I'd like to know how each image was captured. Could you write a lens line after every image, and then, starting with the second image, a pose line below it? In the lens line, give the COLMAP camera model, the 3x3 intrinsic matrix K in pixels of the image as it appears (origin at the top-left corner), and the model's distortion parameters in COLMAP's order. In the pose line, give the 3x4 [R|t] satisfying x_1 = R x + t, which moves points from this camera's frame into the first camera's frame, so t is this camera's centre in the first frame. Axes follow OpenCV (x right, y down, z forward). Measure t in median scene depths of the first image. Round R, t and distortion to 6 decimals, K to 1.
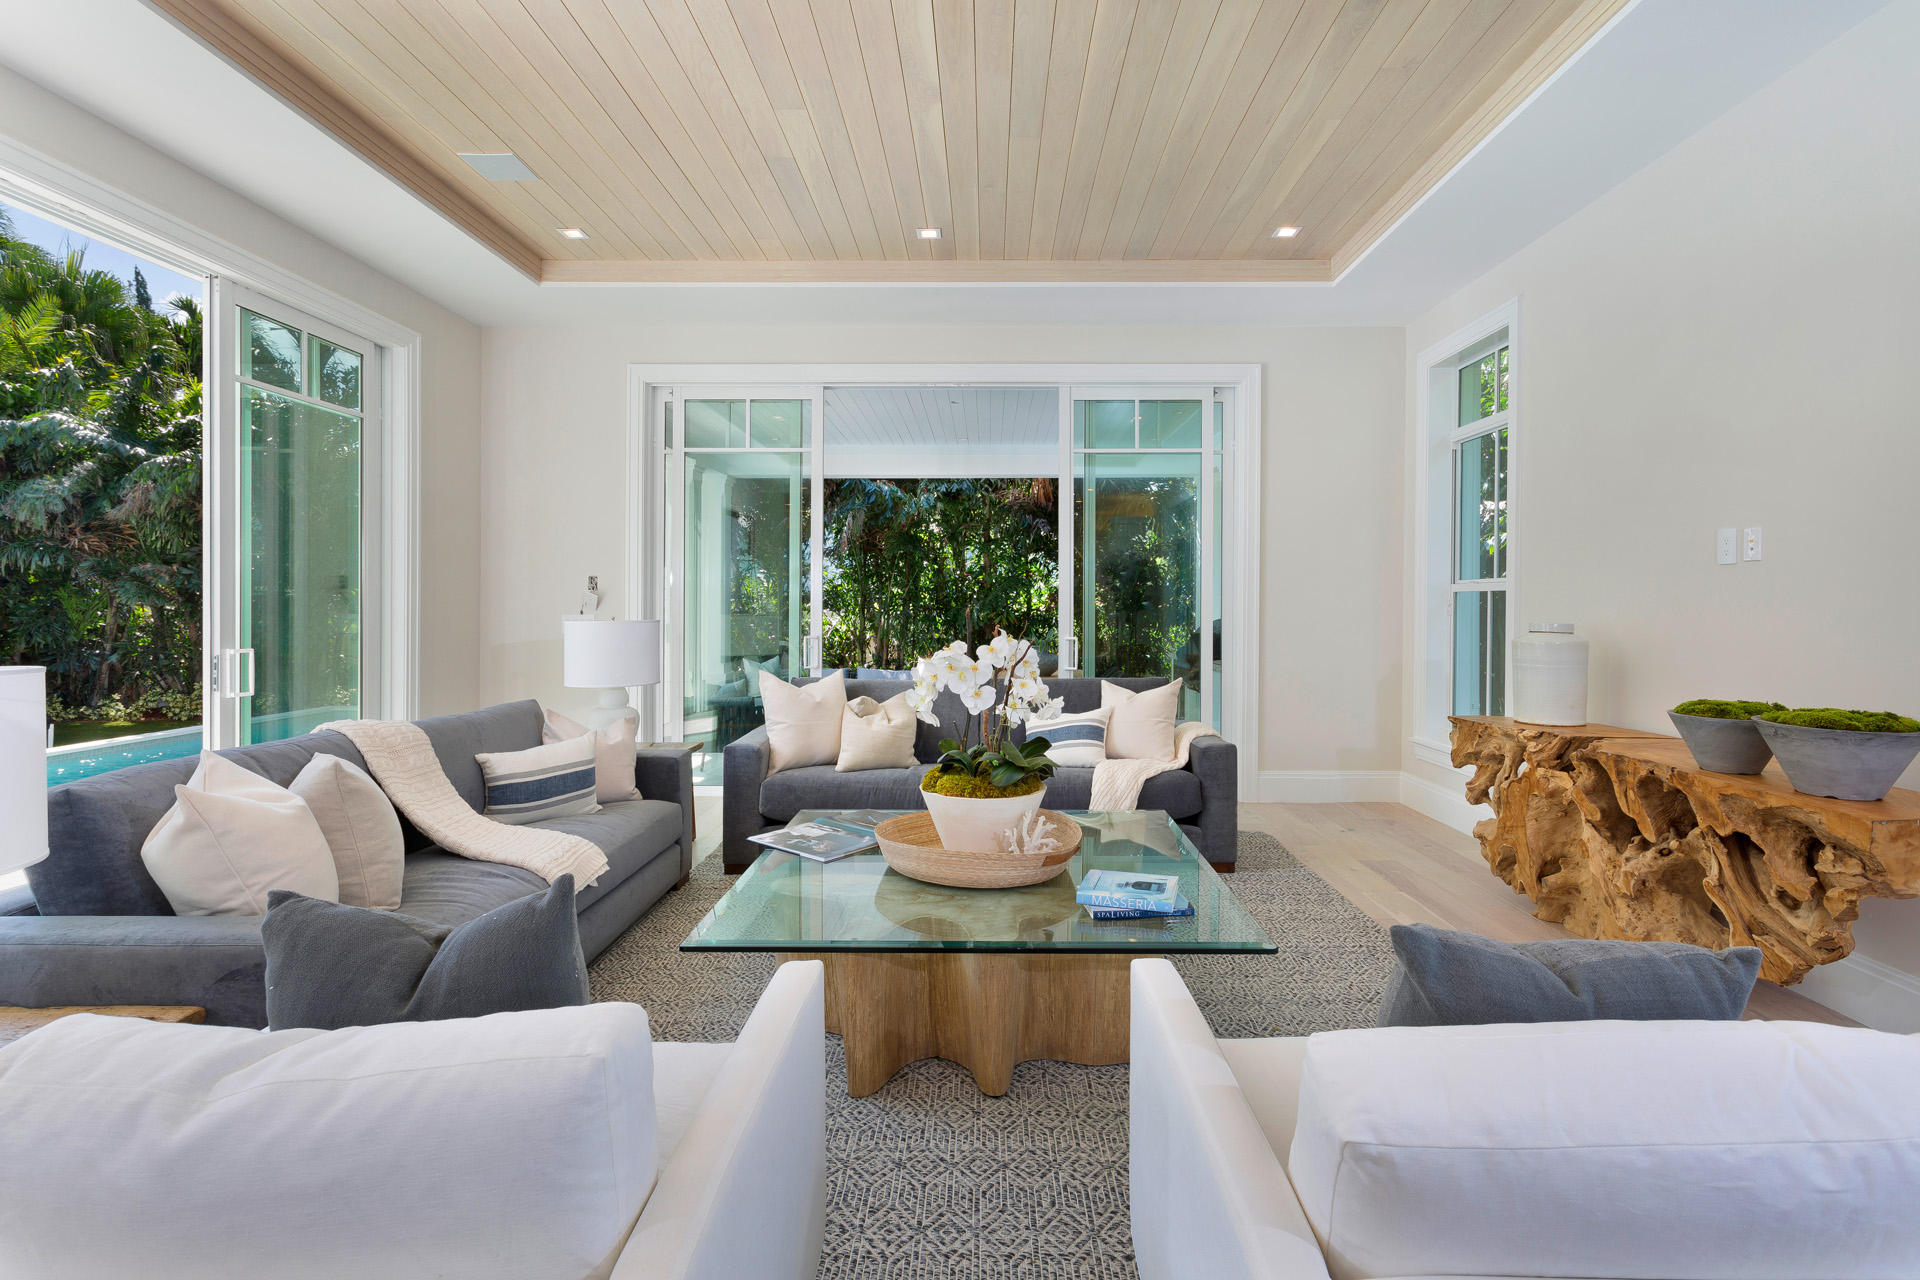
lens RADIAL K [[927.5, 0, 963.1], [0, 927.5, 623.4], [0, 0, 1]] dist [-0.002052, -0.000026]
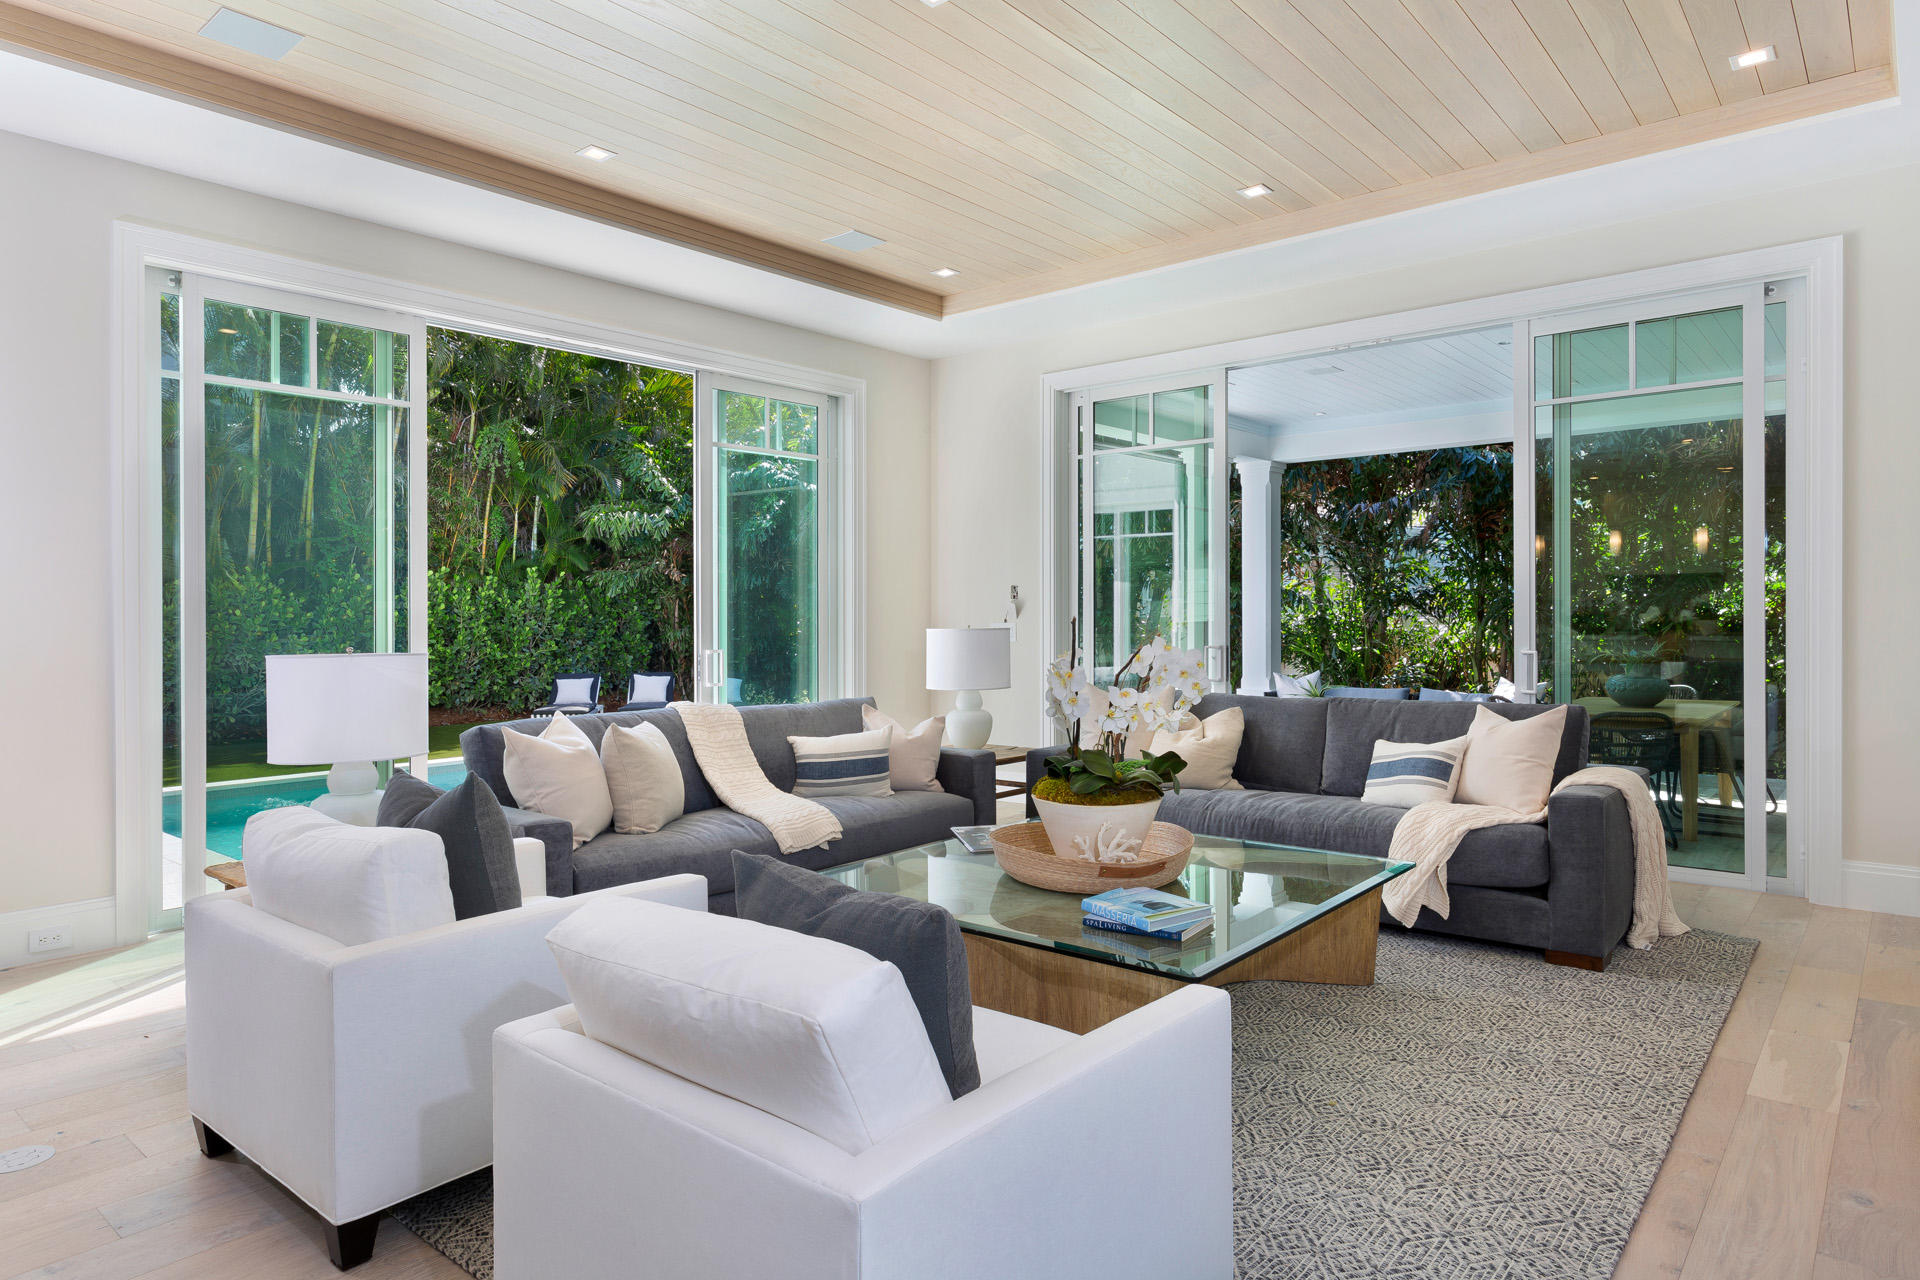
lens RADIAL K [[1151.9, 0, 964.4], [0, 1151.9, 621.4], [0, 0, 1]] dist [0.004868, 0.002967]
pose [[0.767509, -0.004482, -0.641022, 0.438739], [-0.002136, 0.999952, -0.009549, 0.001524], [0.641034, 0.008698, 0.767463, -0.021556]]
